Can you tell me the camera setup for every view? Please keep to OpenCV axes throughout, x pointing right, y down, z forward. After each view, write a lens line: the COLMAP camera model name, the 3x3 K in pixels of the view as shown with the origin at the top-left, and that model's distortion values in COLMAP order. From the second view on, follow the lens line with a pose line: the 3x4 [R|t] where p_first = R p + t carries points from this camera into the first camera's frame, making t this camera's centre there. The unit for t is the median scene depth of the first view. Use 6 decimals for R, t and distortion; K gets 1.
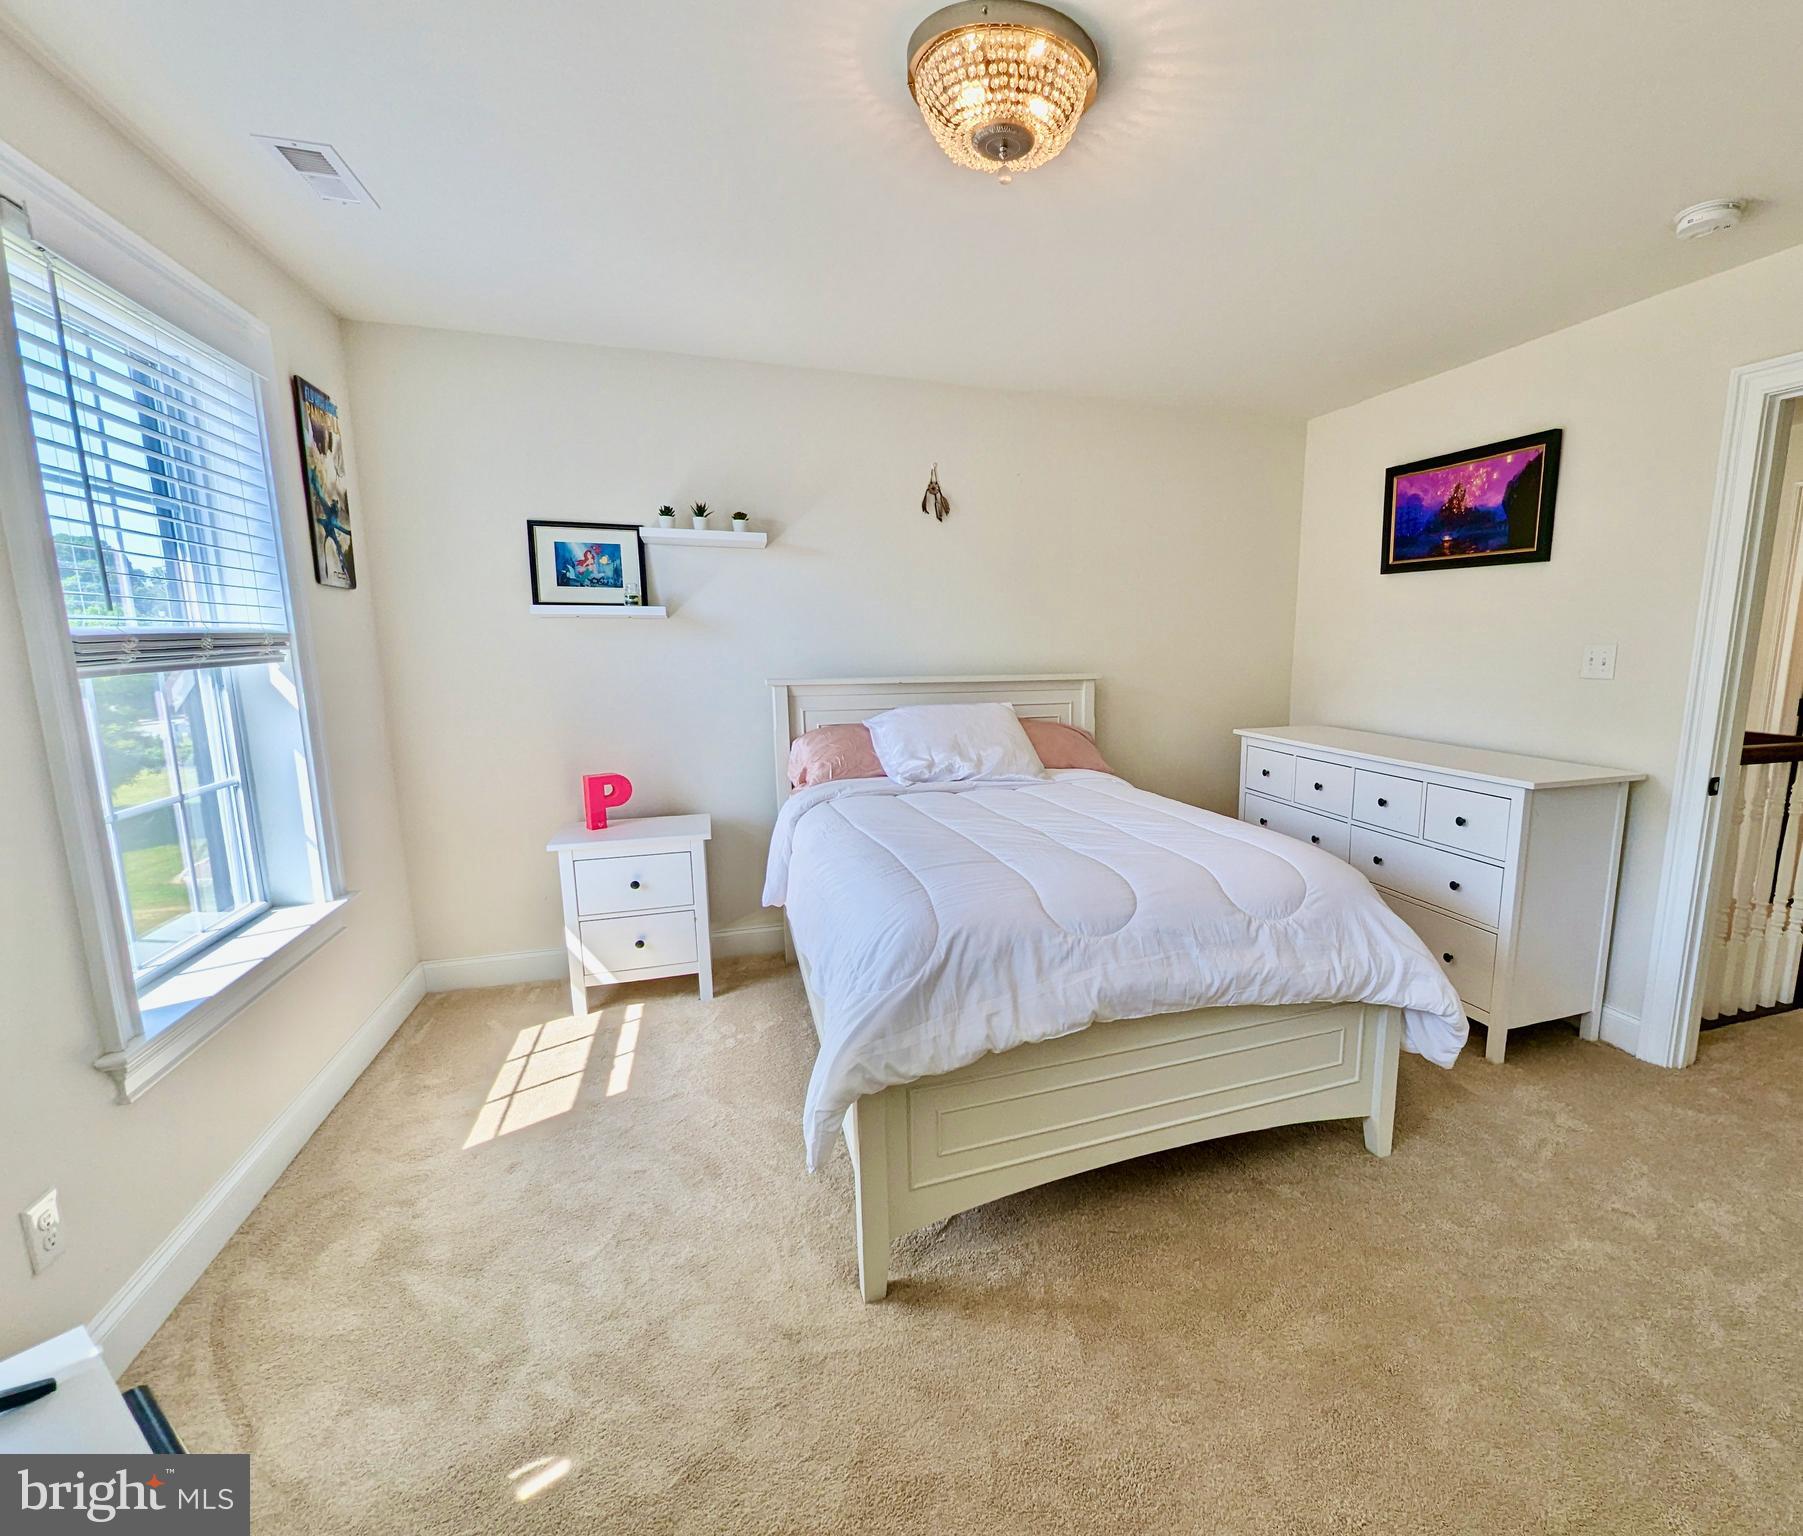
lens RADIAL K [[836.5, 0, 1001.6], [0, 836.5, 791.4], [0, 0, 1]] dist [0.002286, 0.000187]
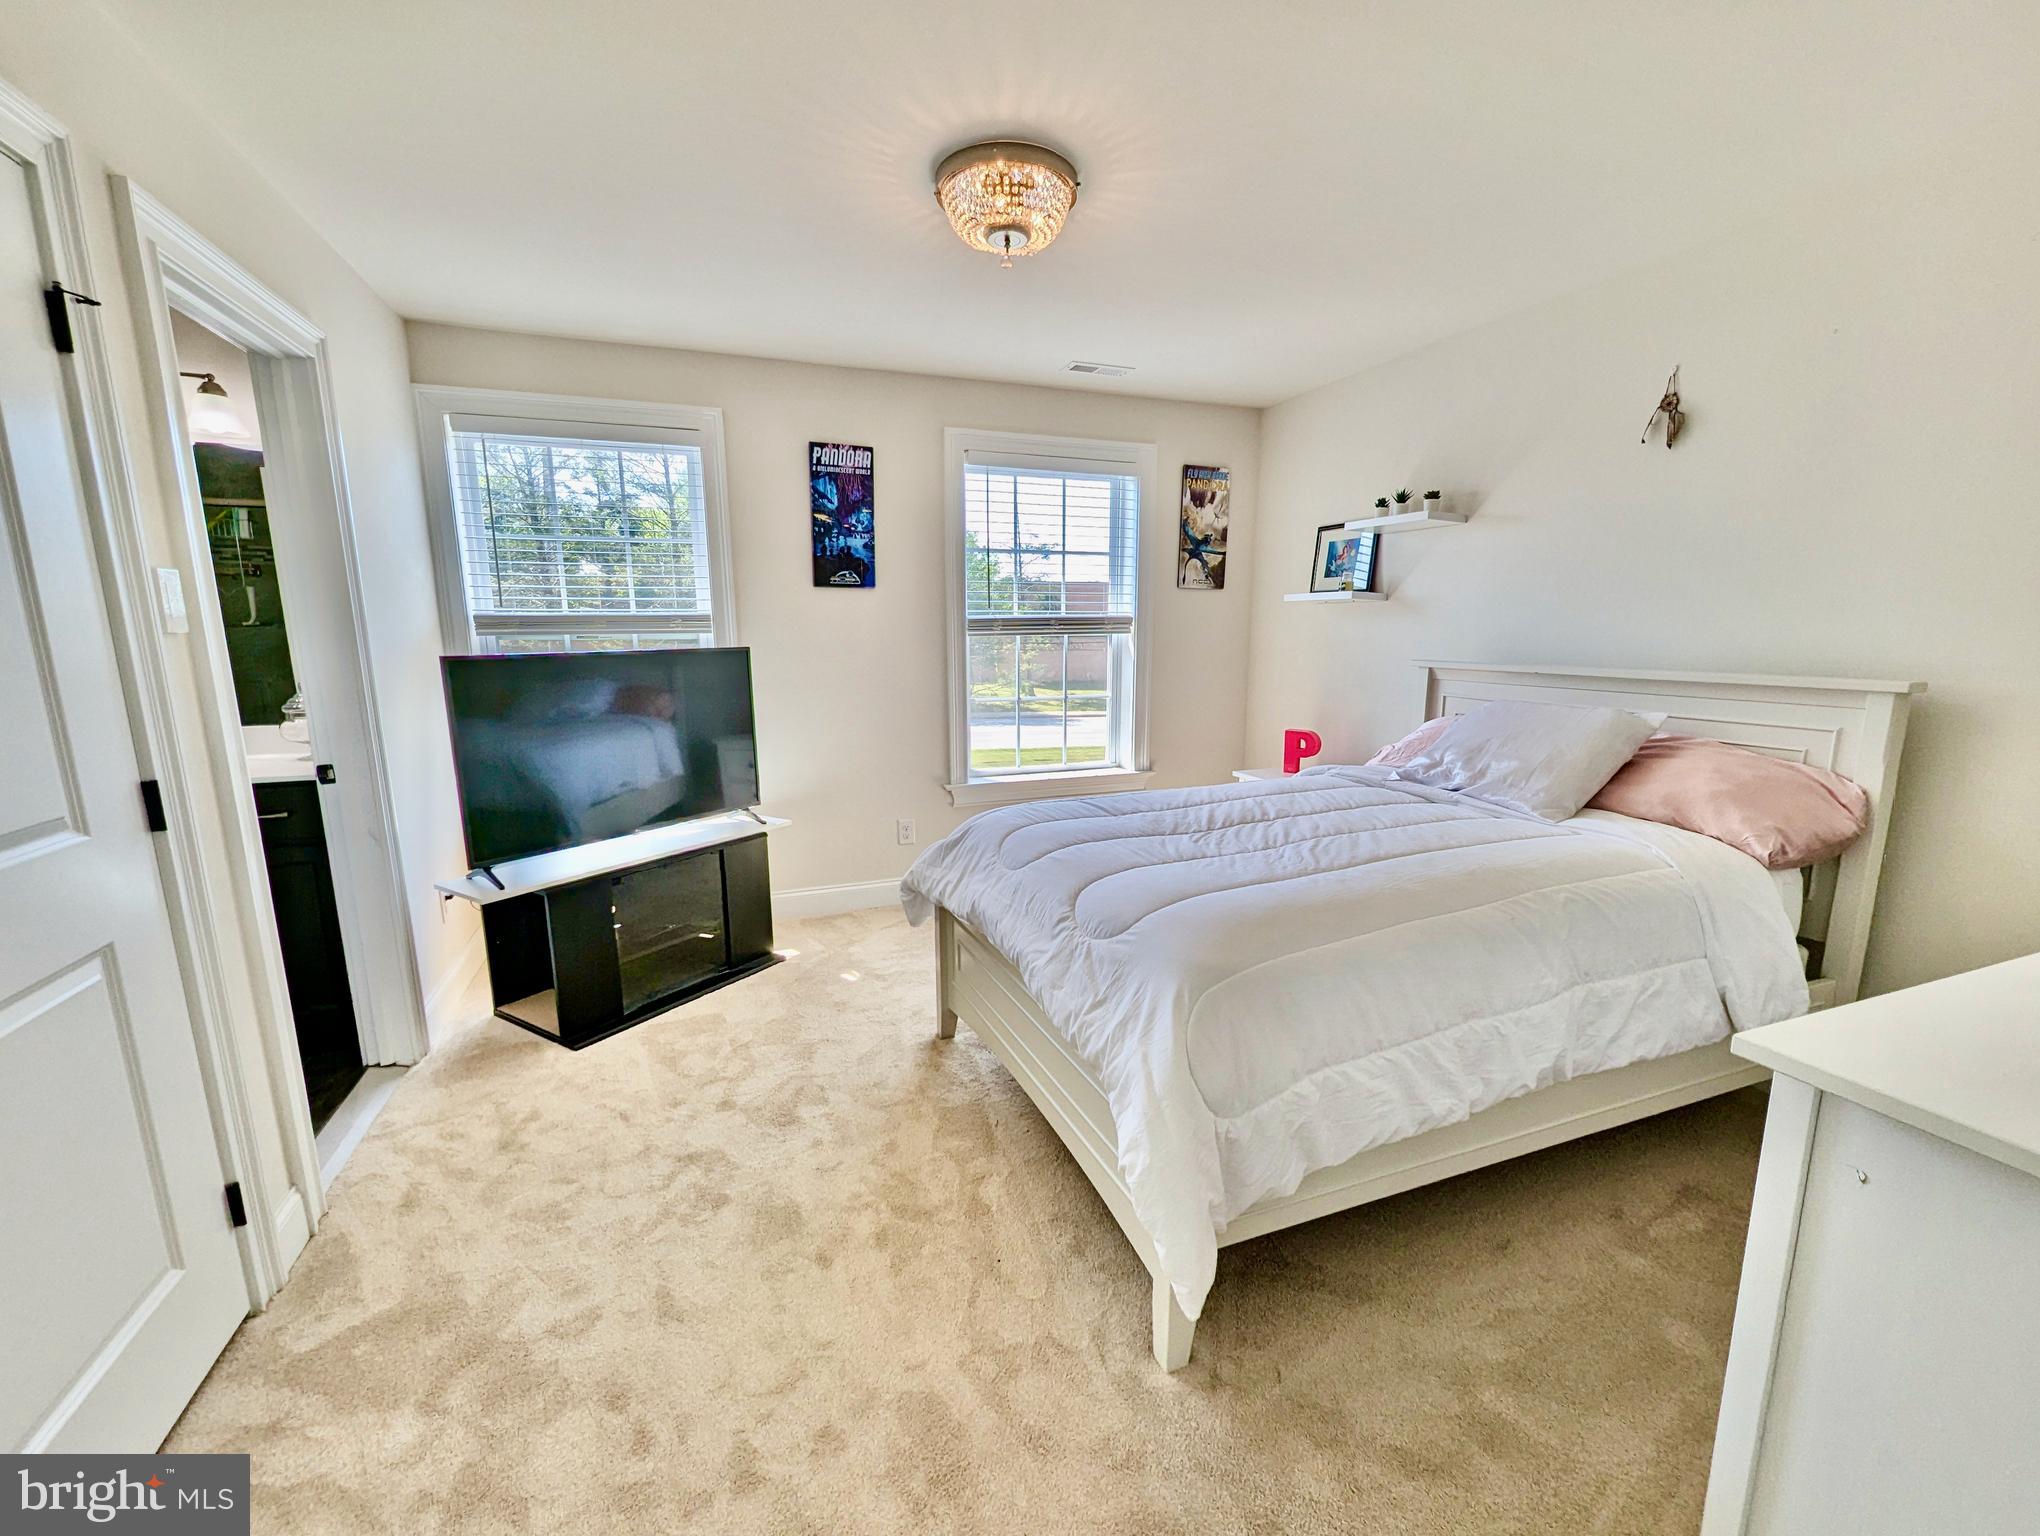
lens RADIAL K [[843.6, 0, 1021.5], [0, 843.6, 770.6], [0, 0, 1]] dist [0.000384, -0.000704]
pose [[0.029861, 0.166157, -0.985647, 0.734439], [-0.183767, 0.970191, 0.157984, -0.083891], [0.982516, 0.176411, 0.059505, 0.537898]]
